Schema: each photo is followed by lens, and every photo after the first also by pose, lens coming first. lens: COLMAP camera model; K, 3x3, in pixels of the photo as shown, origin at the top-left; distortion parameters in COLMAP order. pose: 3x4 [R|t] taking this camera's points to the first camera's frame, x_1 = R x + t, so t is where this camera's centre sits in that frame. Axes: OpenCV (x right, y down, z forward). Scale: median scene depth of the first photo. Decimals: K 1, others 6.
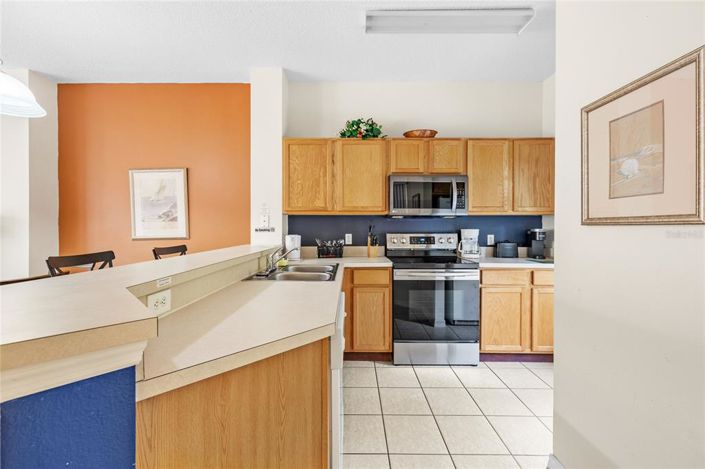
lens RADIAL K [[297.4, 0, 350.6], [0, 297.4, 229.6], [0, 0, 1]] dist [0.001260, 0.000120]
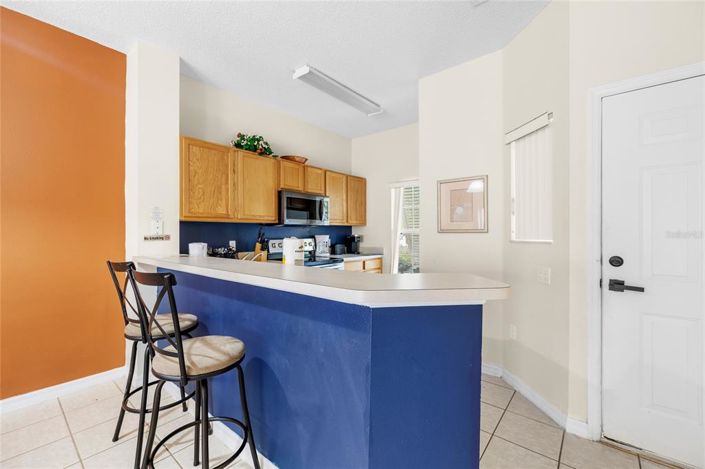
lens RADIAL K [[295.4, 0, 352.5], [0, 295.4, 234.5], [0, 0, 1]] dist [-0.000860, -0.000122]
pose [[0.632940, -0.005599, 0.774181, -0.592553], [0.009605, 0.999954, -0.000621, -0.002765], [-0.774142, 0.007829, 0.632964, 0.036477]]
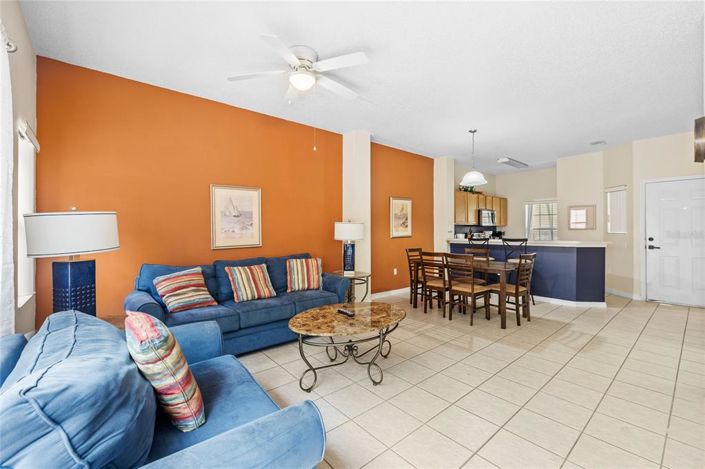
lens RADIAL K [[297.4, 0, 350.6], [0, 297.4, 229.6], [0, 0, 1]] dist [0.001260, 0.000120]
pose [[0.756365, 0.000934, 0.654150, -2.828769], [0.007164, 0.999927, -0.009712, 0.004377], [-0.654111, 0.012032, 0.756303, -0.230821]]
